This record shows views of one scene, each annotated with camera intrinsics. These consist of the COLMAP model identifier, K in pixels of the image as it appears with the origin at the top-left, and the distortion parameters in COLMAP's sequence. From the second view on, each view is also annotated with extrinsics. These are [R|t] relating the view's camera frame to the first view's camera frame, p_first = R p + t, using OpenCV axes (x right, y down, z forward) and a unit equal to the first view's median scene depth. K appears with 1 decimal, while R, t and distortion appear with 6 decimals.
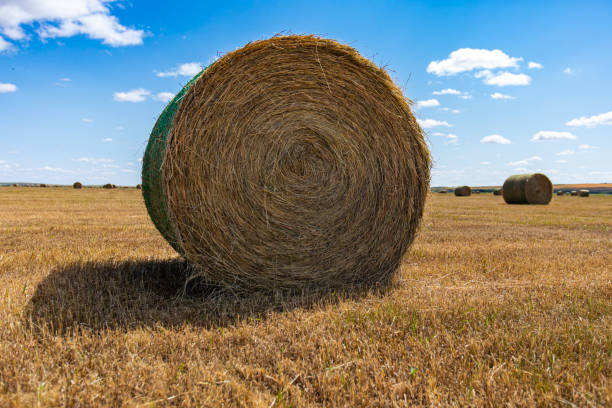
lens RADIAL K [[565.2, 0, 306.0], [0, 565.2, 204.0], [0, 0, 1]] dist [0.053478, -0.016453]
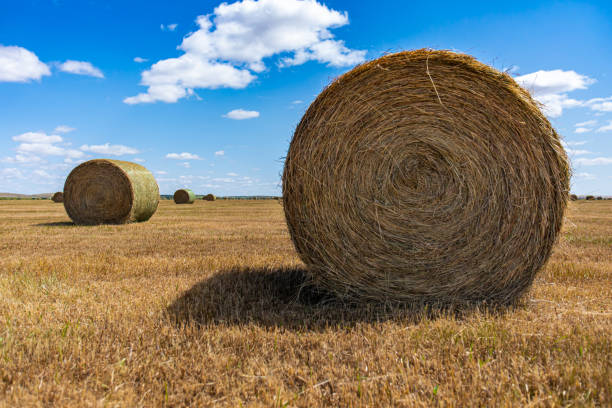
lens RADIAL K [[565.2, 0, 306.0], [0, 565.2, 204.0], [0, 0, 1]] dist [0.053478, -0.016453]
pose [[0.905796, -0.010110, -0.423594, 0.238610], [0.004062, 0.999877, -0.015178, -0.009269], [0.423695, 0.012028, 0.905725, 0.009473]]
